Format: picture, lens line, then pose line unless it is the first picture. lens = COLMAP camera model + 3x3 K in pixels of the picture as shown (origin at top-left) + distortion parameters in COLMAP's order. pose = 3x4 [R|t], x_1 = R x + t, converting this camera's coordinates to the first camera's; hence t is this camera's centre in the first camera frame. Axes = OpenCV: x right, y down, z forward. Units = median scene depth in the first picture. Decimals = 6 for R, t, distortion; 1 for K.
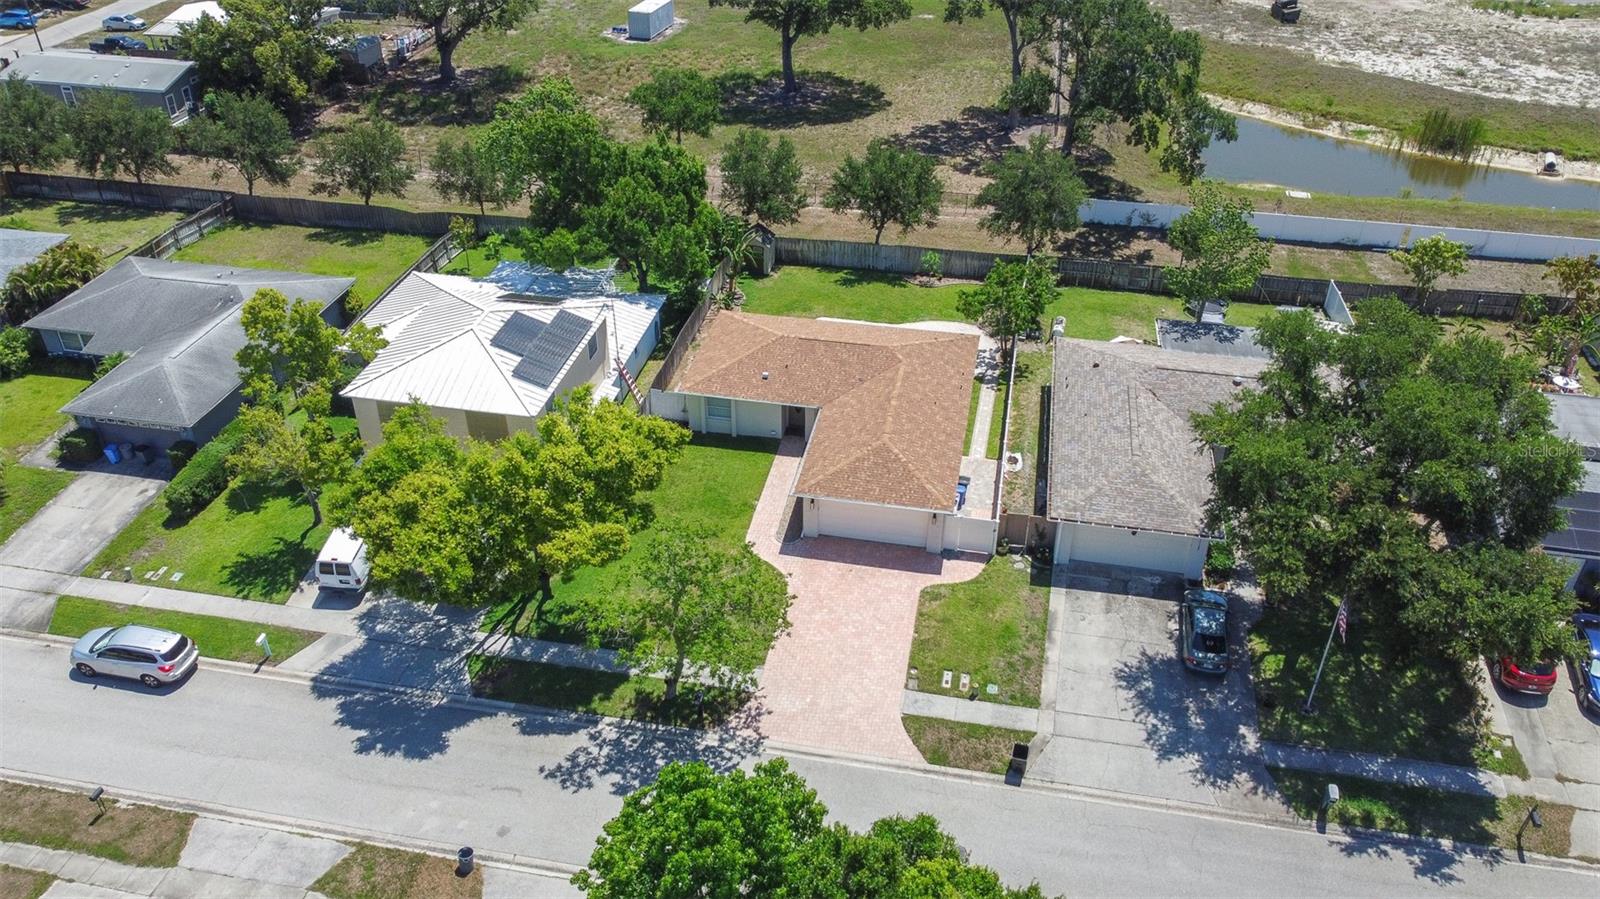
lens RADIAL K [[1213.0, 0, 792.8], [0, 1213.0, 446.4], [0, 0, 1]] dist [-0.000967, -0.003290]
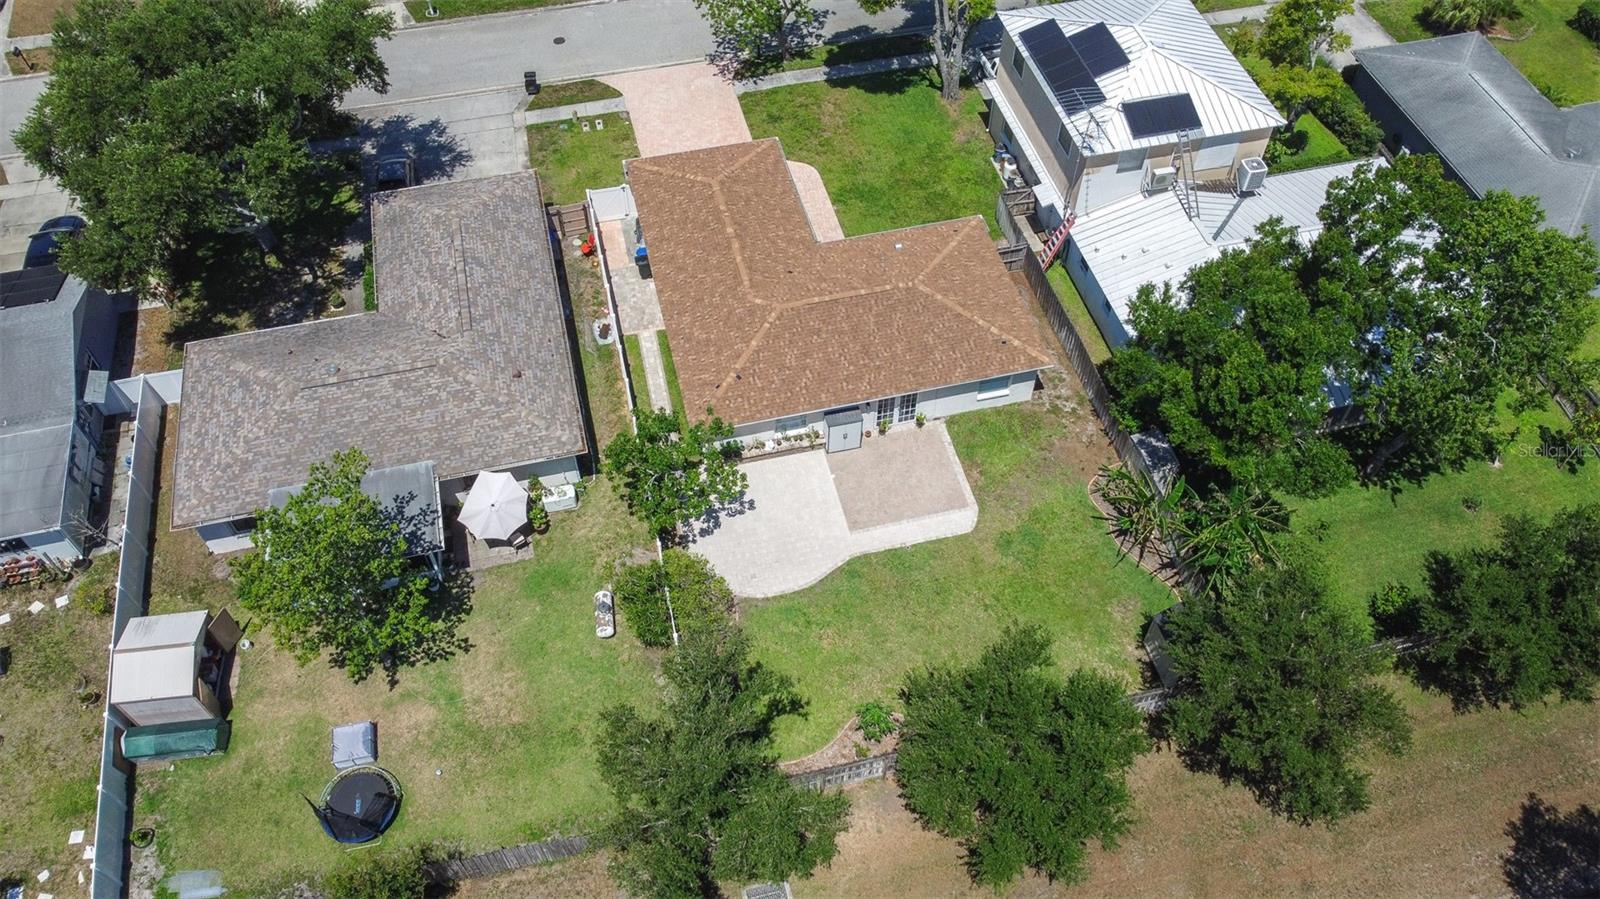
lens RADIAL K [[1213.0, 0, 792.8], [0, 1213.0, 446.4], [0, 0, 1]] dist [-0.000967, -0.003290]
pose [[-0.907241, 0.332586, -0.257489, 0.348807], [-0.232528, 0.113535, 0.965940, -0.954576], [0.350492, 0.936214, -0.025668, 1.289991]]
